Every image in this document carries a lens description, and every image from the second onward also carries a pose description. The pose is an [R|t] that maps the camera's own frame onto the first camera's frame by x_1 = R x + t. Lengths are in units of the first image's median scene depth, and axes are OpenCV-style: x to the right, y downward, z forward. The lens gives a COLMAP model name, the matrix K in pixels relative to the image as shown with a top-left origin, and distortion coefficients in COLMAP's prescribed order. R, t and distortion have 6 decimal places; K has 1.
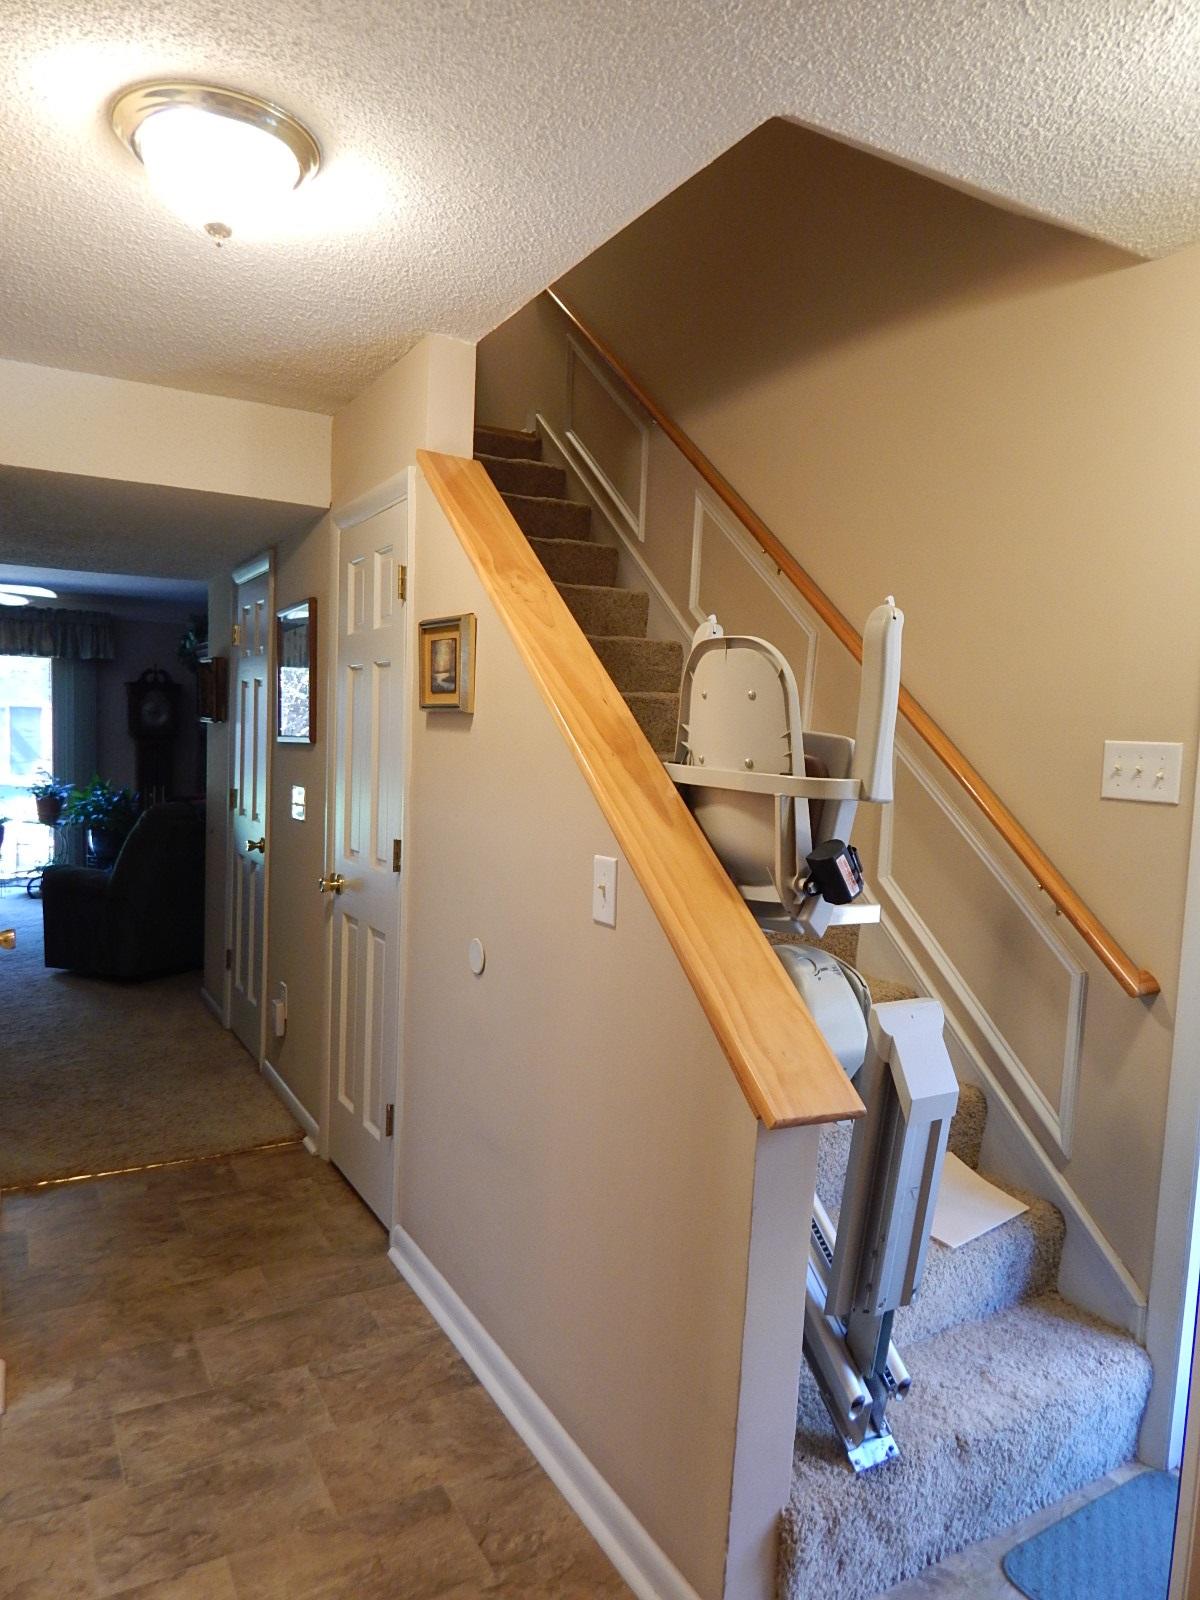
lens RADIAL K [[1038.9, 0, 593.8], [0, 1038.9, 804.2], [0, 0, 1]] dist [0.003700, -0.009390]
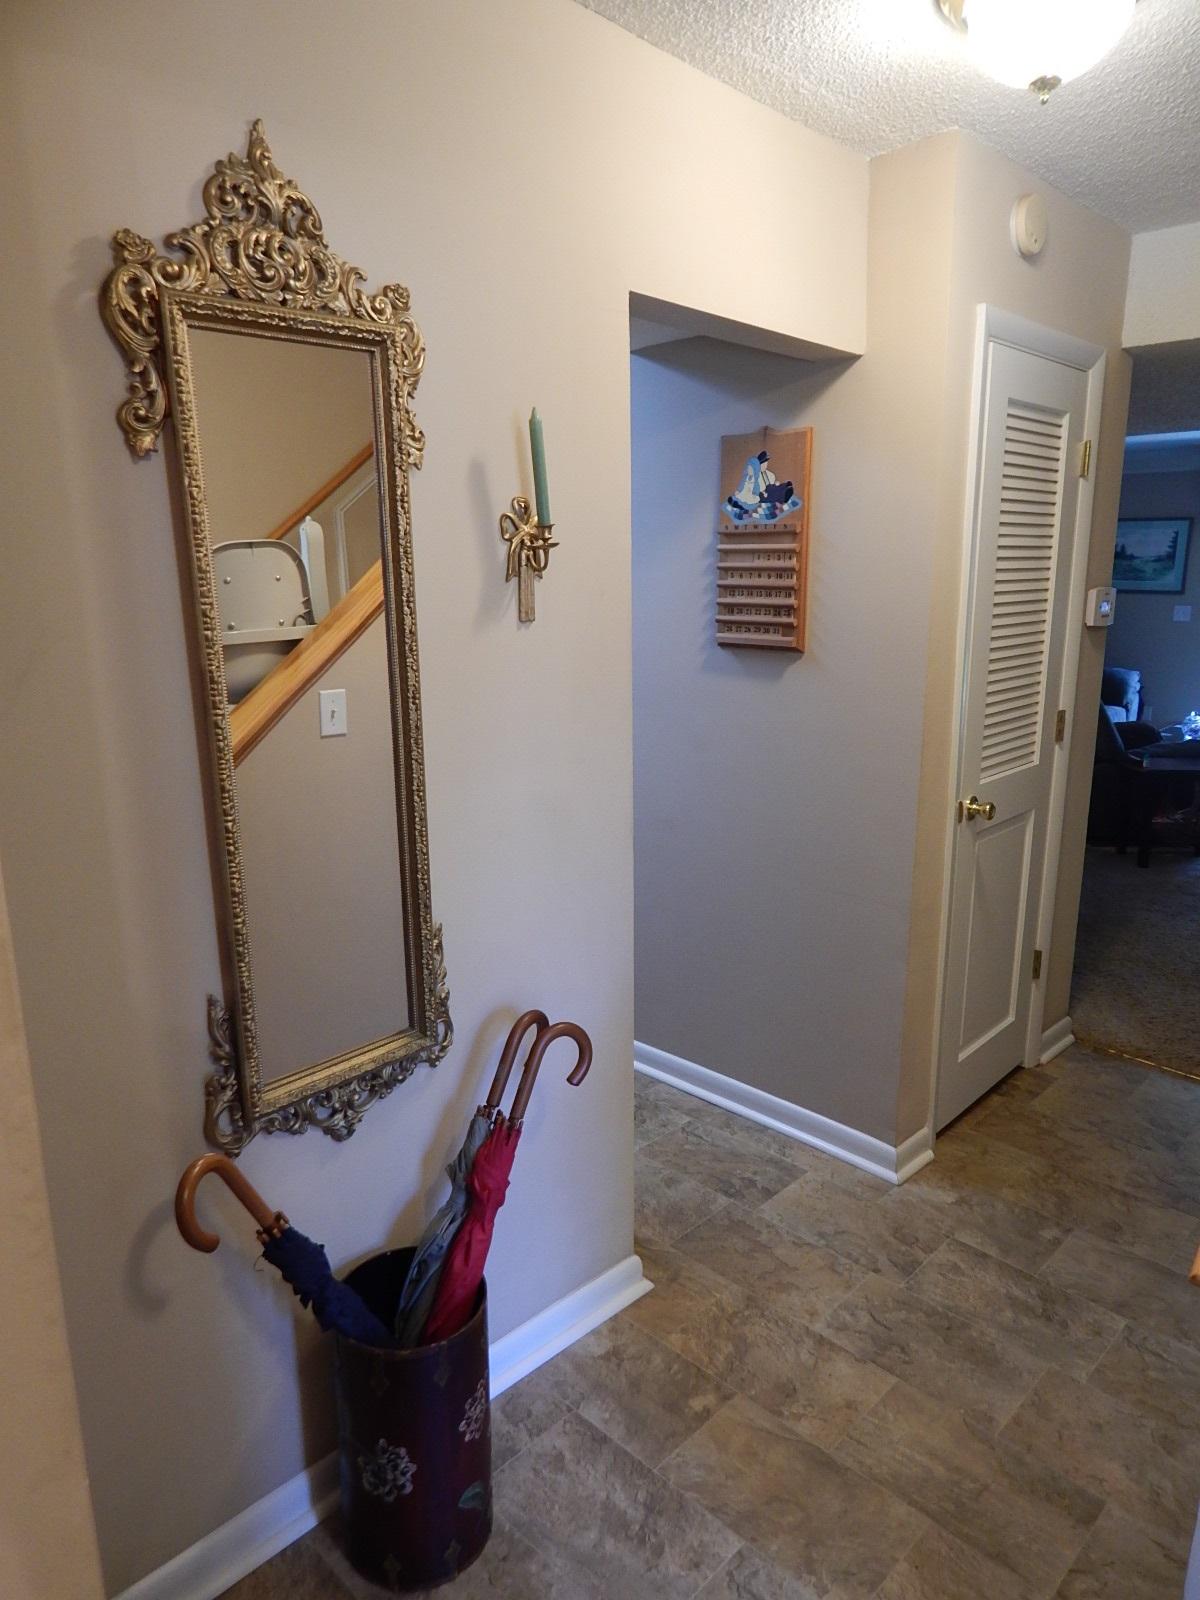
lens RADIAL K [[1038.9, 0, 606.6], [0, 1038.9, 799.4], [0, 0, 1]] dist [0.003700, -0.009390]
pose [[0.291961, 0.175482, -0.940194, 0.435498], [-0.060986, 0.984439, 0.164802, -0.049631], [0.954484, 0.009223, 0.298120, 0.314038]]
